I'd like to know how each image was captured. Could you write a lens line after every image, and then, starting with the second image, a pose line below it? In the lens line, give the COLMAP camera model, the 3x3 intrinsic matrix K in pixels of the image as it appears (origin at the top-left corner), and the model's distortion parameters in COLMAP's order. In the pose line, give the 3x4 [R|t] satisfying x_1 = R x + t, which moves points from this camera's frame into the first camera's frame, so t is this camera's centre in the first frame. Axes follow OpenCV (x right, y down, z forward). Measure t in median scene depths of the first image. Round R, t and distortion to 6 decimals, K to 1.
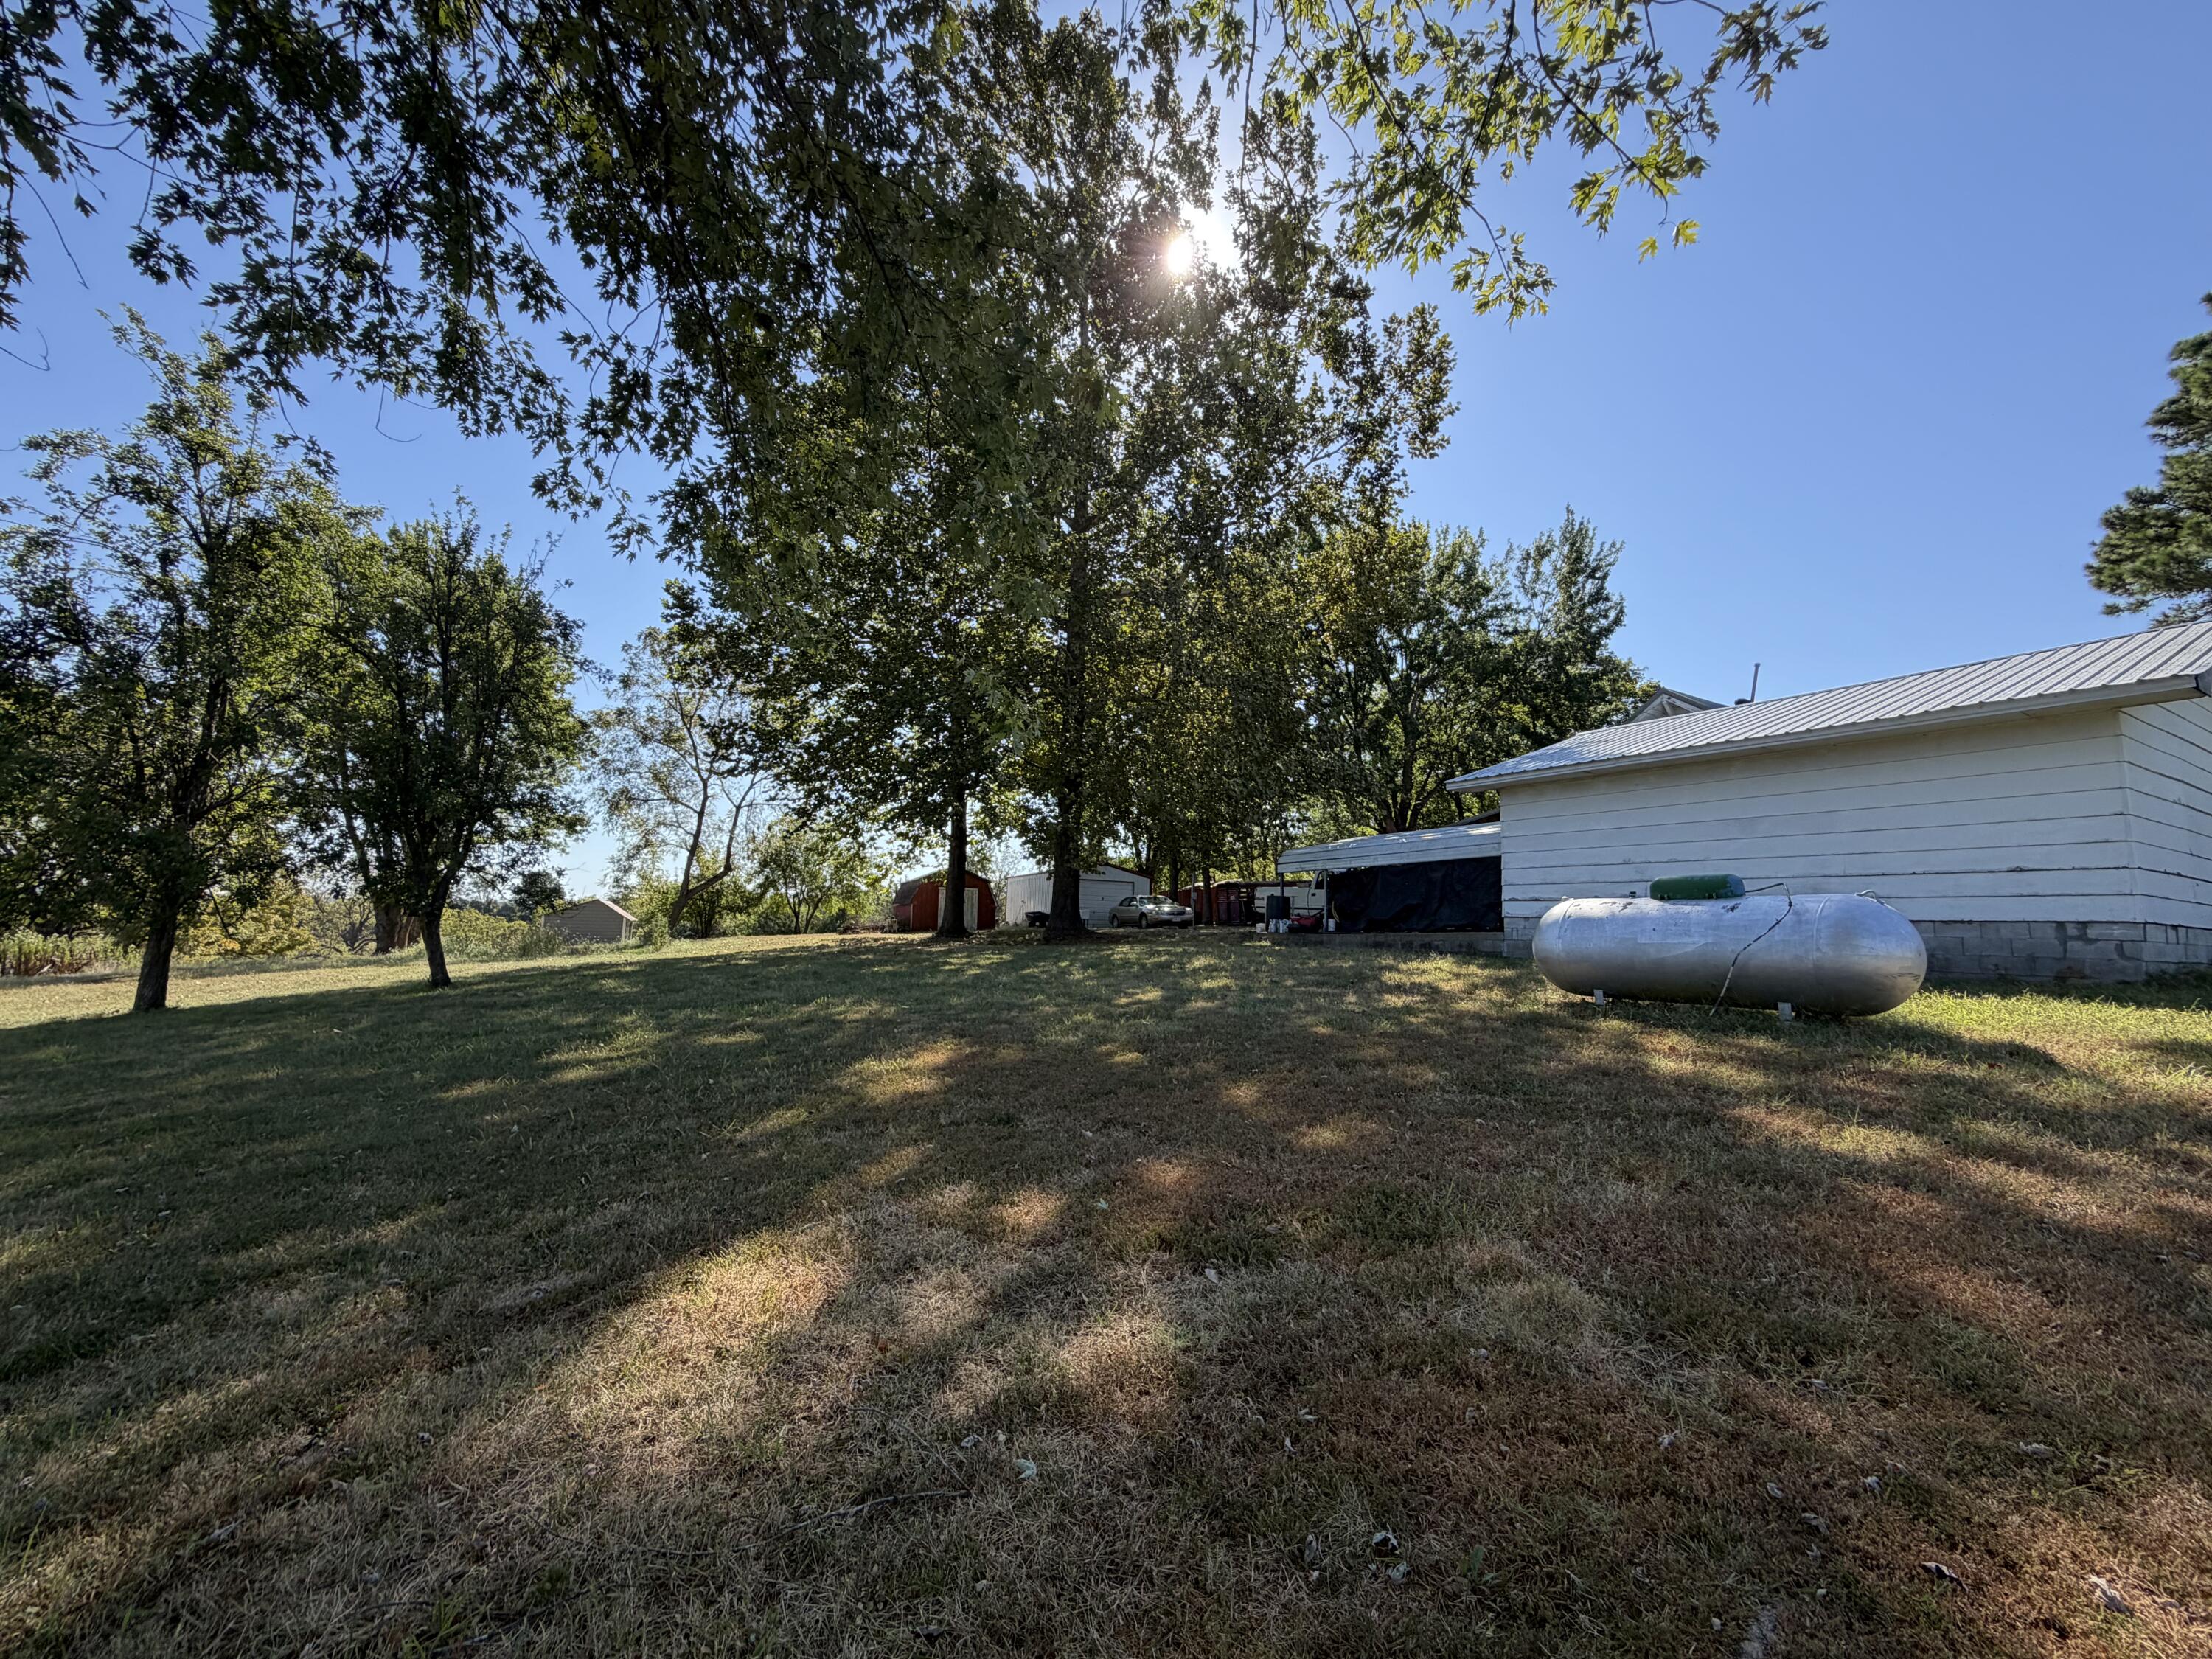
lens RADIAL K [[888.5, 0, 1096.4], [0, 888.5, 830.5], [0, 0, 1]] dist [0.011874, -0.001841]
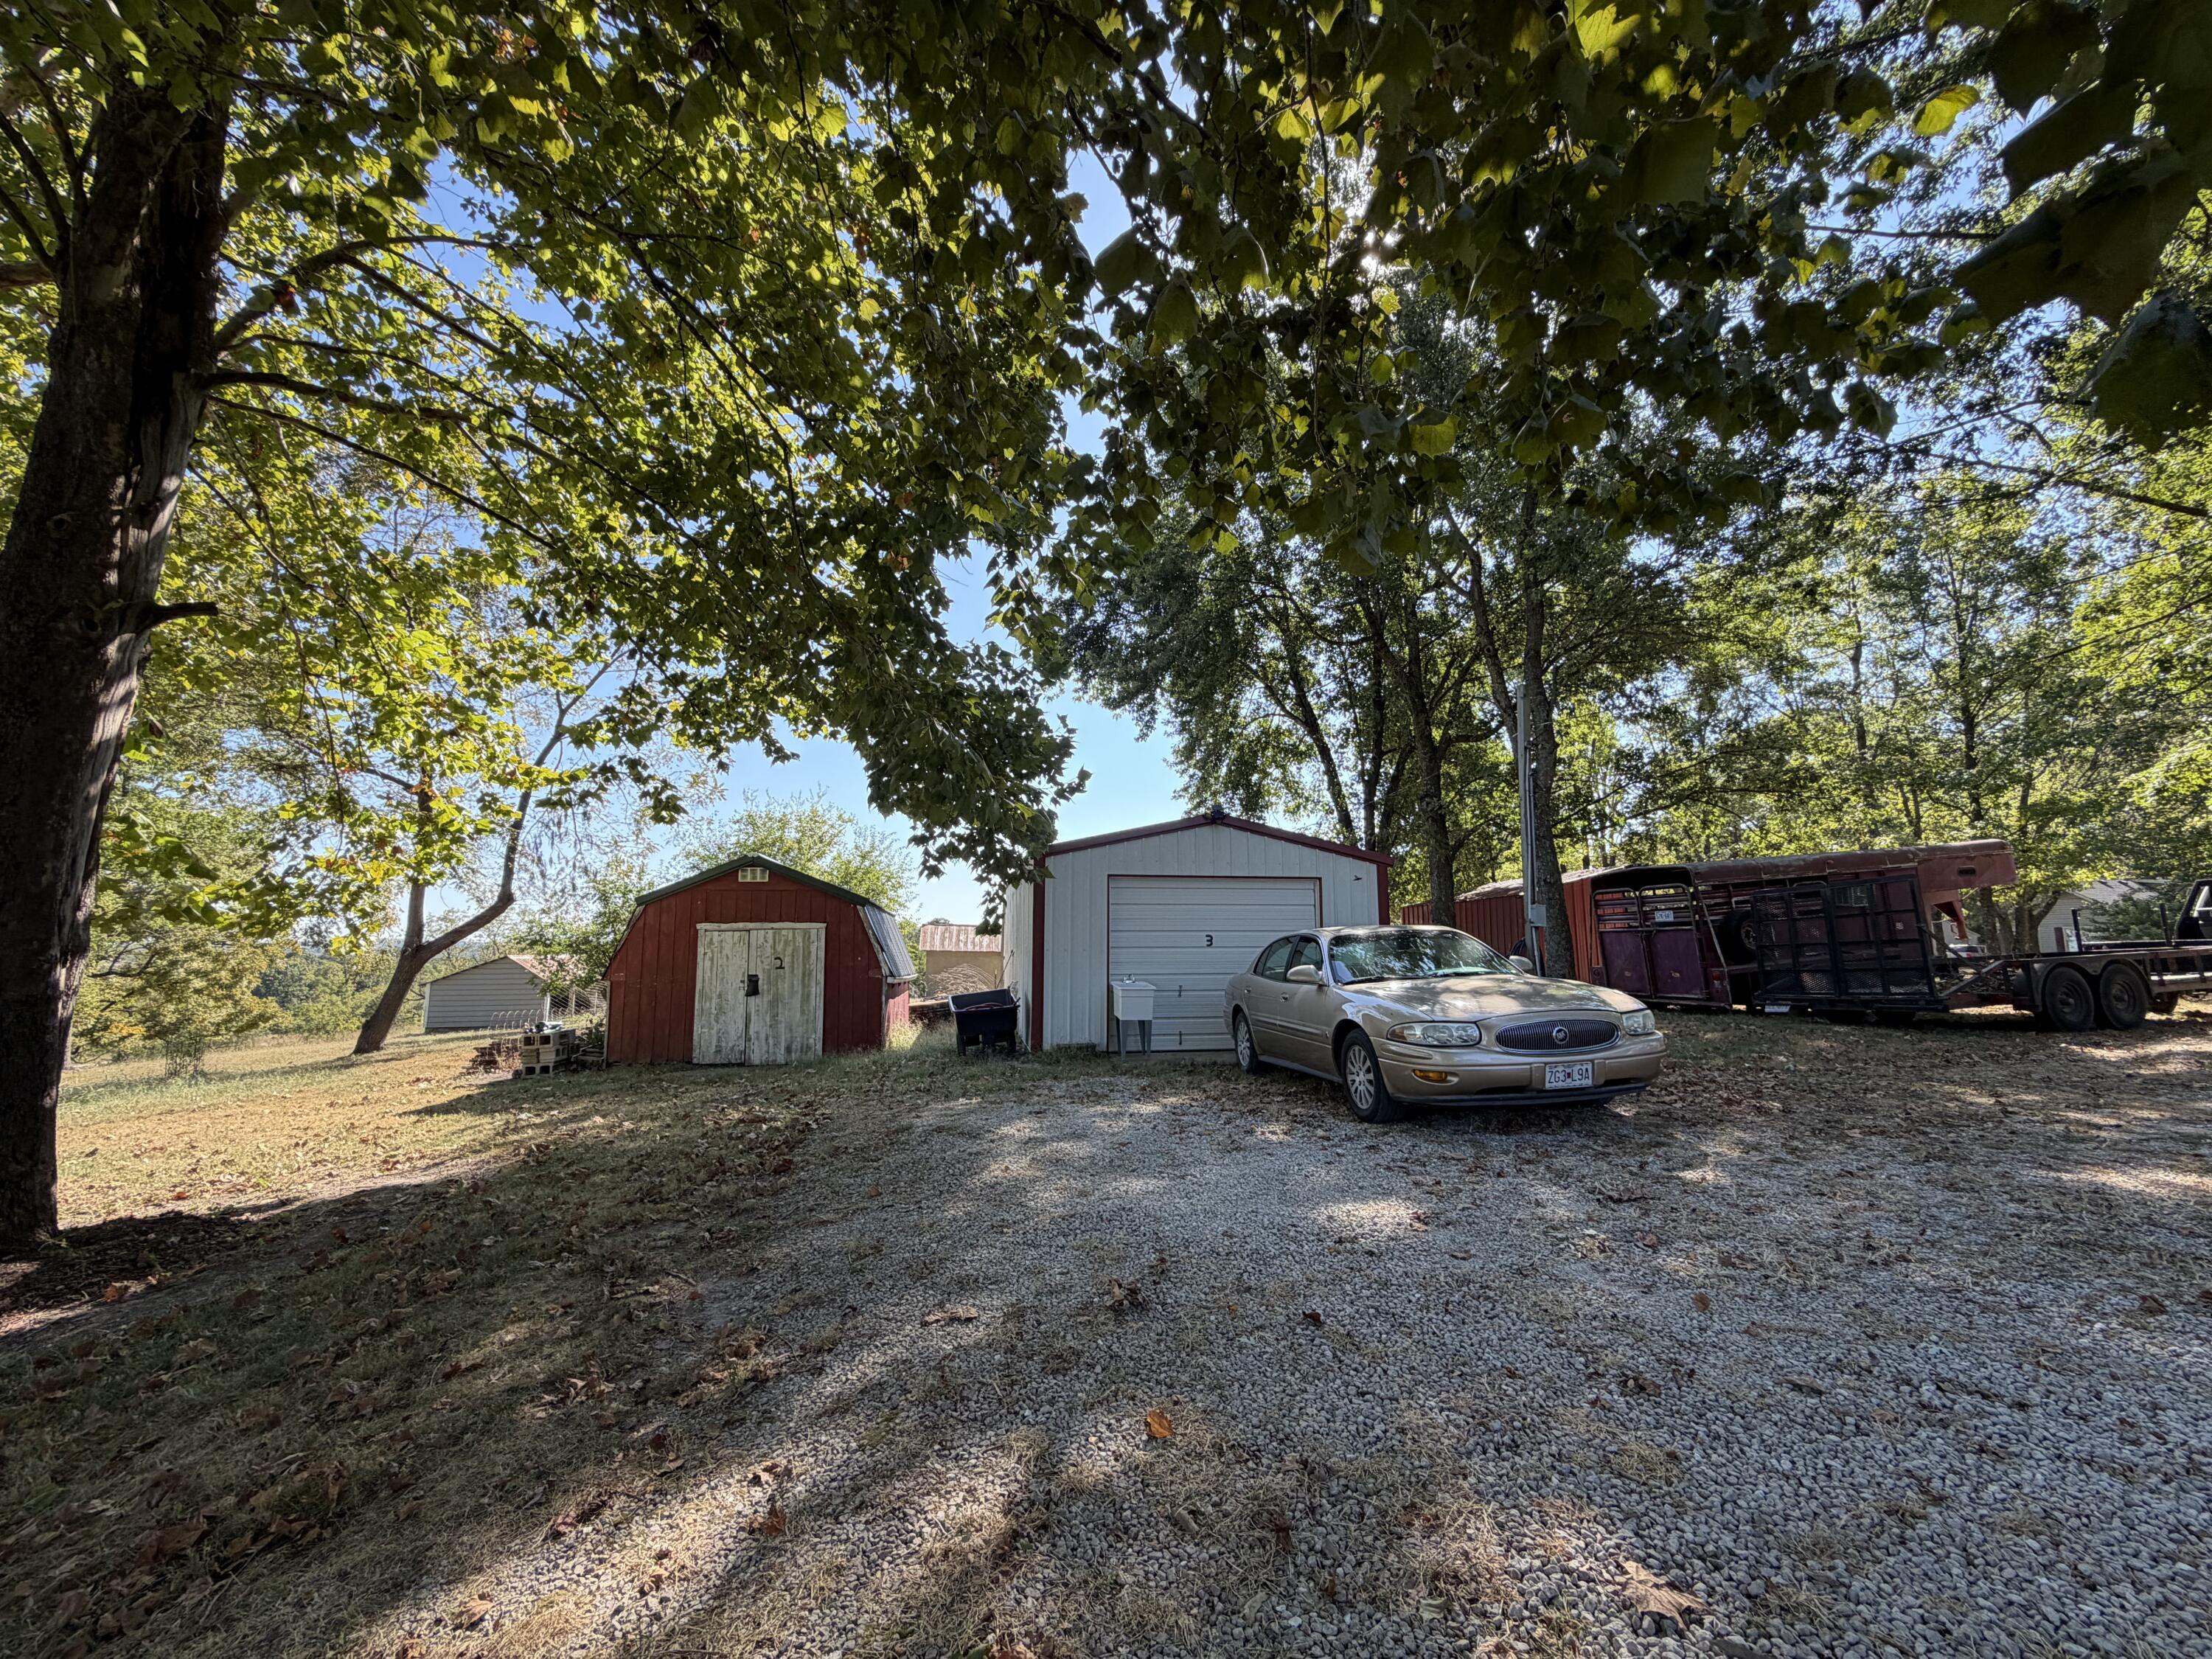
lens RADIAL K [[888.5, 0, 1105.8], [0, 888.5, 825.6], [0, 0, 1]] dist [0.011874, -0.001841]
pose [[0.970891, -0.059748, -0.231948, 0.046494], [0.052570, 0.997931, -0.037011, 0.051881], [0.233680, 0.023740, 0.972024, 0.759111]]
